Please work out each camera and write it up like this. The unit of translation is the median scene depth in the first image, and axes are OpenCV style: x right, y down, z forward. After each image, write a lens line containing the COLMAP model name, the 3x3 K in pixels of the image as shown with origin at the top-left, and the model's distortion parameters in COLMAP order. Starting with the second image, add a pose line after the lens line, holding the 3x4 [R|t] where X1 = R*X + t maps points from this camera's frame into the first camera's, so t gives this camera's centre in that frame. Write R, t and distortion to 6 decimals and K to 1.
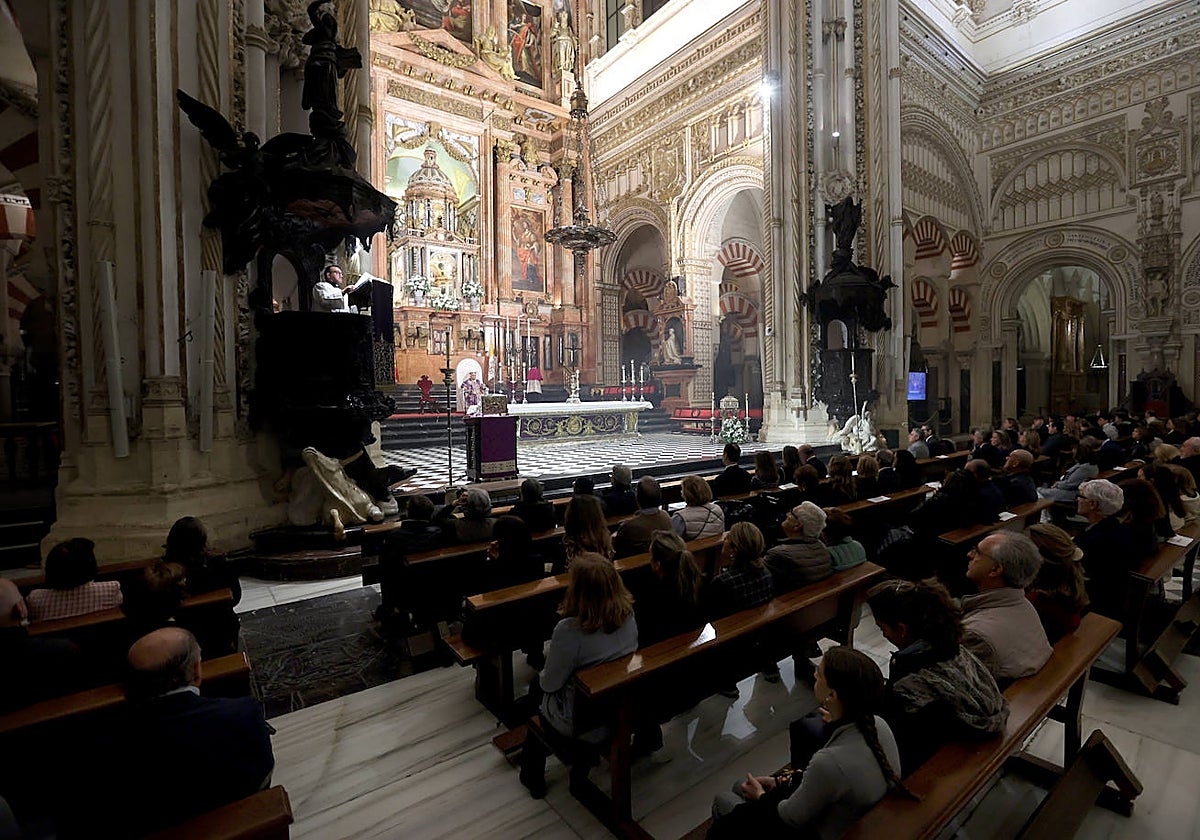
lens RADIAL K [[587.4, 0, 624.2], [0, 587.4, 400.9], [0, 0, 1]] dist [-0.030950, 0.011588]
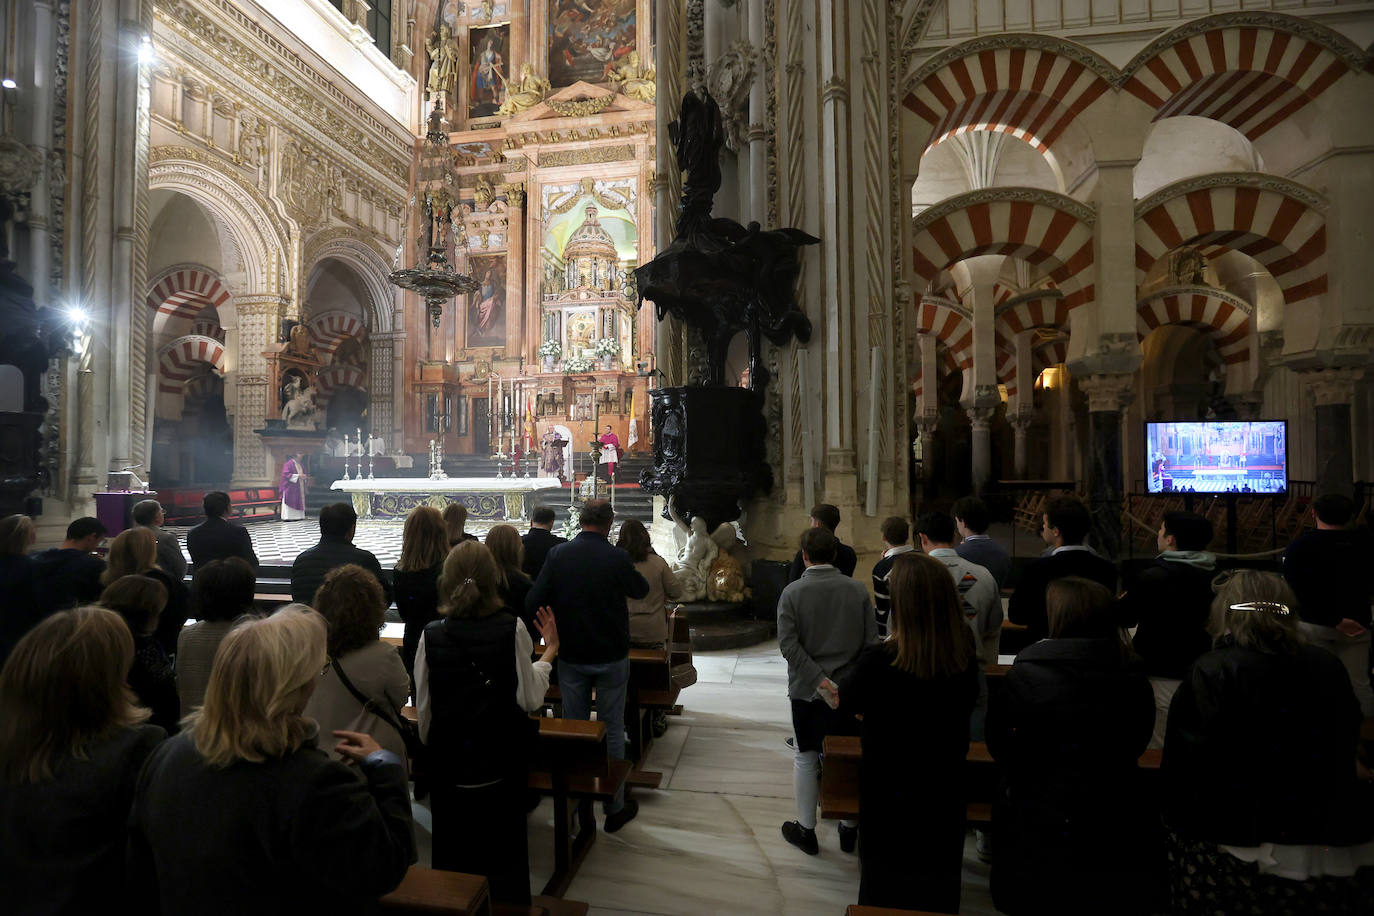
lens RADIAL K [[630.7, 0, 685.3], [0, 630.7, 445.9], [0, 0, 1]] dist [-0.045136, 0.017987]
pose [[0.677093, -0.008388, -0.735850, 0.590407], [-0.010607, 0.999720, -0.021155, -0.020664], [0.735821, 0.022129, 0.676814, 0.477926]]
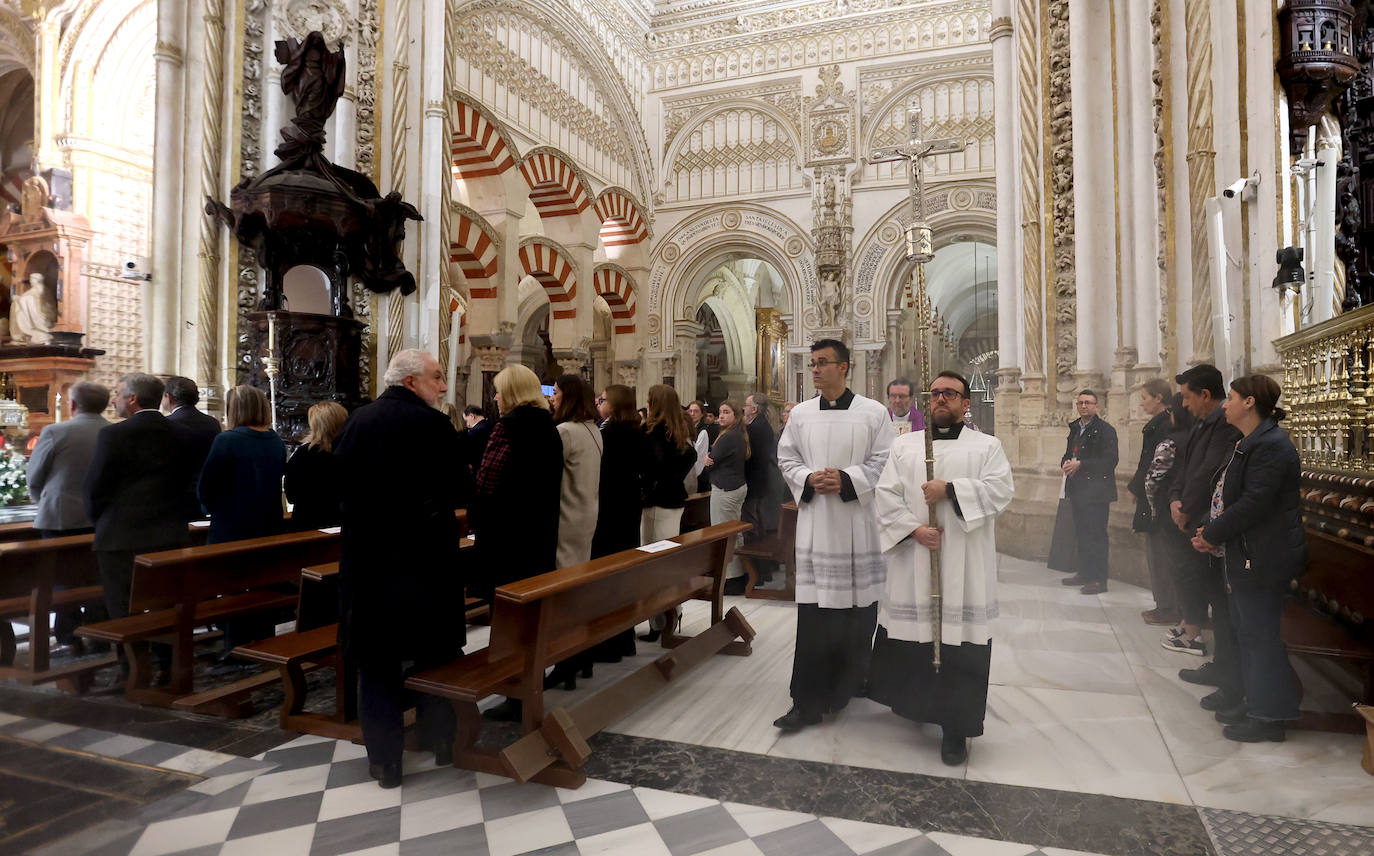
lens RADIAL K [[744.9, 0, 778.8], [0, 744.9, 395.7], [0, 0, 1]] dist [-0.012825, 0.006638]
pose [[0.836776, 0.036795, 0.546308, 0.287604], [-0.001716, 0.997911, -0.064582, 0.018952], [-0.547543, 0.053103, 0.835091, 0.165942]]
